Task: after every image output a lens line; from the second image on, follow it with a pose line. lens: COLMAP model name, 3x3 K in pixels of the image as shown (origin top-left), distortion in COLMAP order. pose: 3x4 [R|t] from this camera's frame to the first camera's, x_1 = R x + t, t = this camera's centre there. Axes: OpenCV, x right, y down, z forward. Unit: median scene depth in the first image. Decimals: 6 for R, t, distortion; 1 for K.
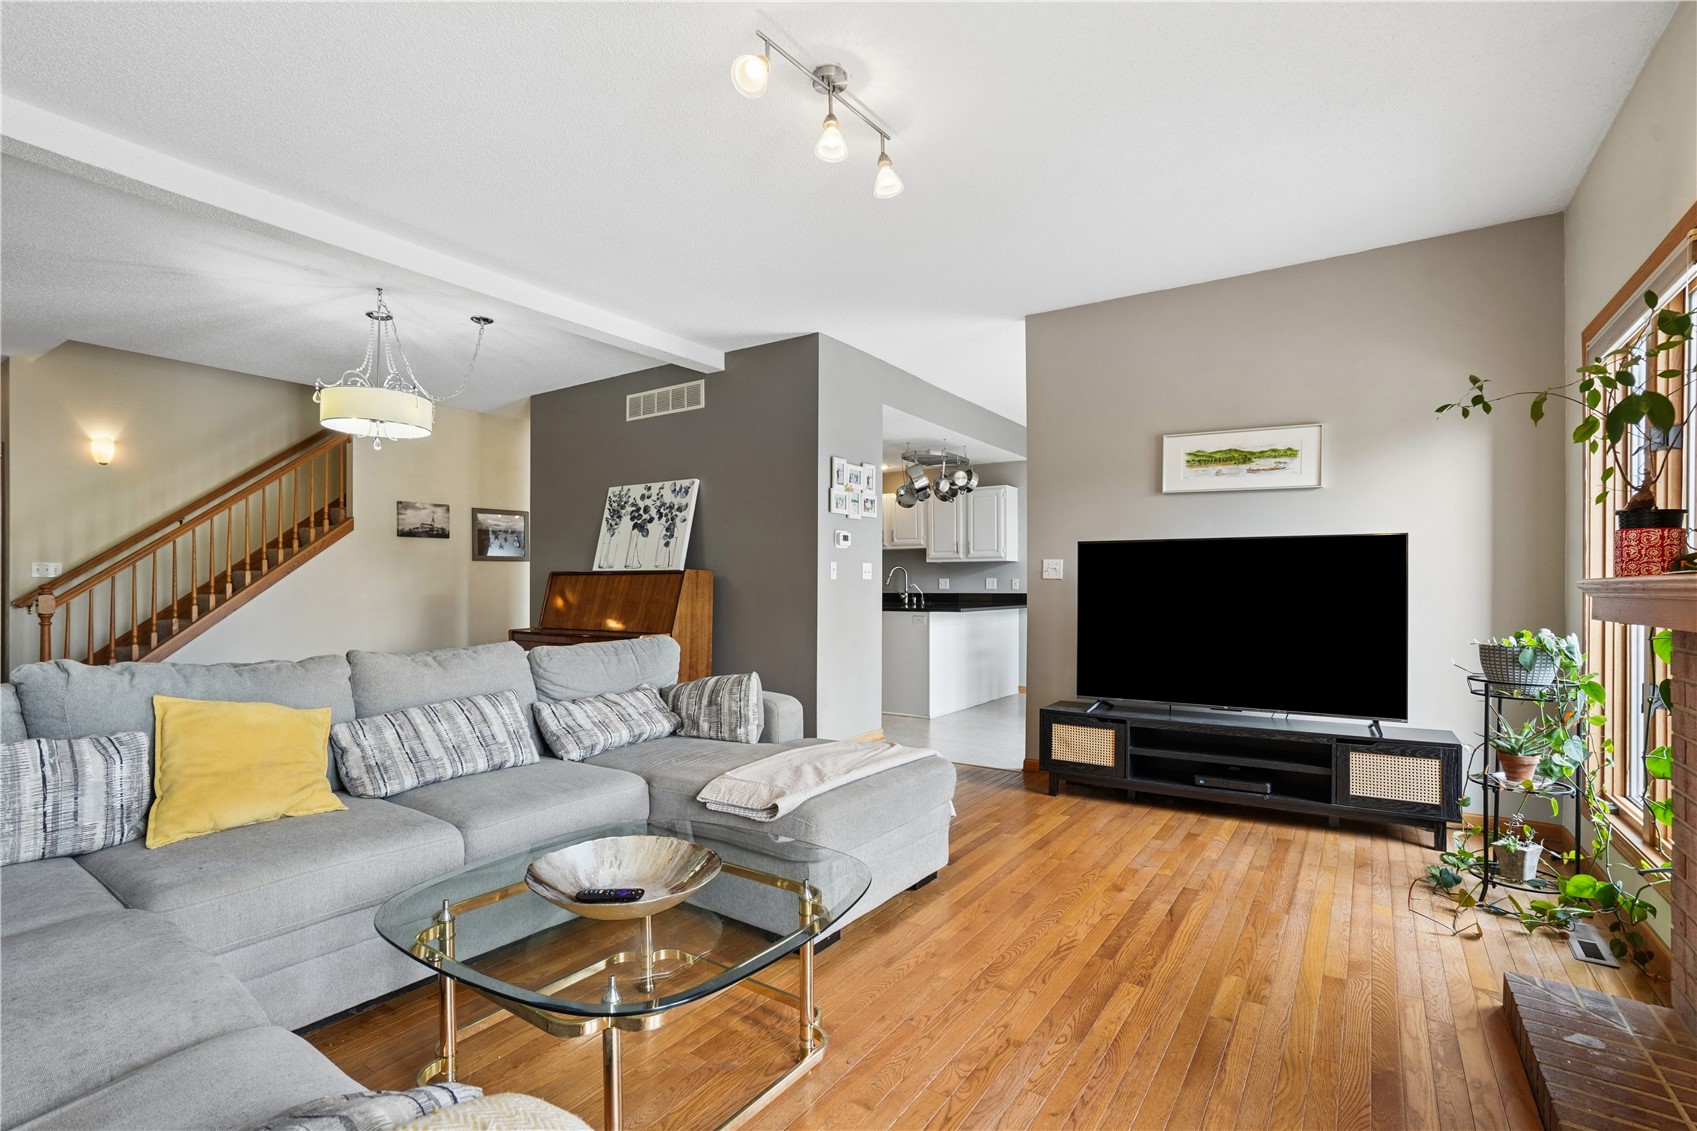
lens RADIAL K [[788.2, 0, 848.6], [0, 788.2, 570.5], [0, 0, 1]] dist [-0.036090, 0.001663]
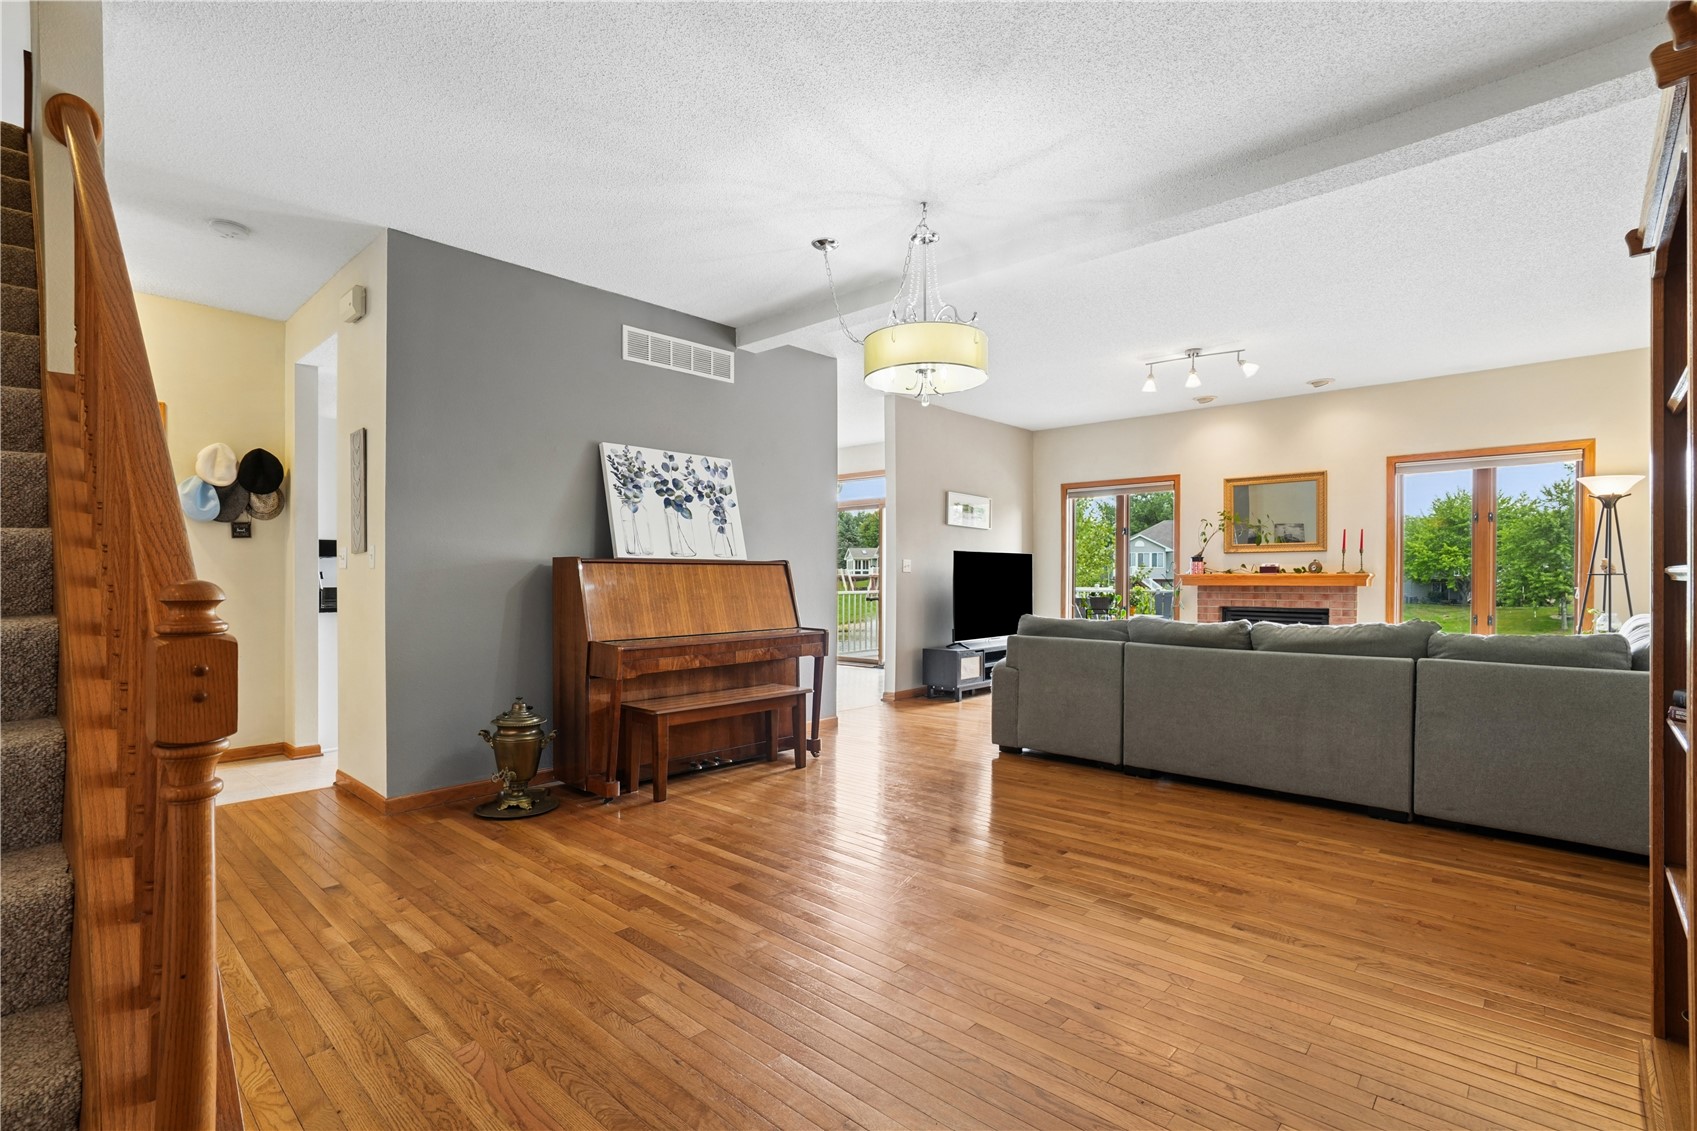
lens RADIAL K [[788.2, 0, 840.7], [0, 788.2, 575.7], [0, 0, 1]] dist [-0.036090, 0.001663]
pose [[0.157478, -0.000840, 0.987522, -1.043637], [-0.016323, 0.999861, 0.003454, 0.011890], [-0.987388, -0.016663, 0.157442, 0.707947]]
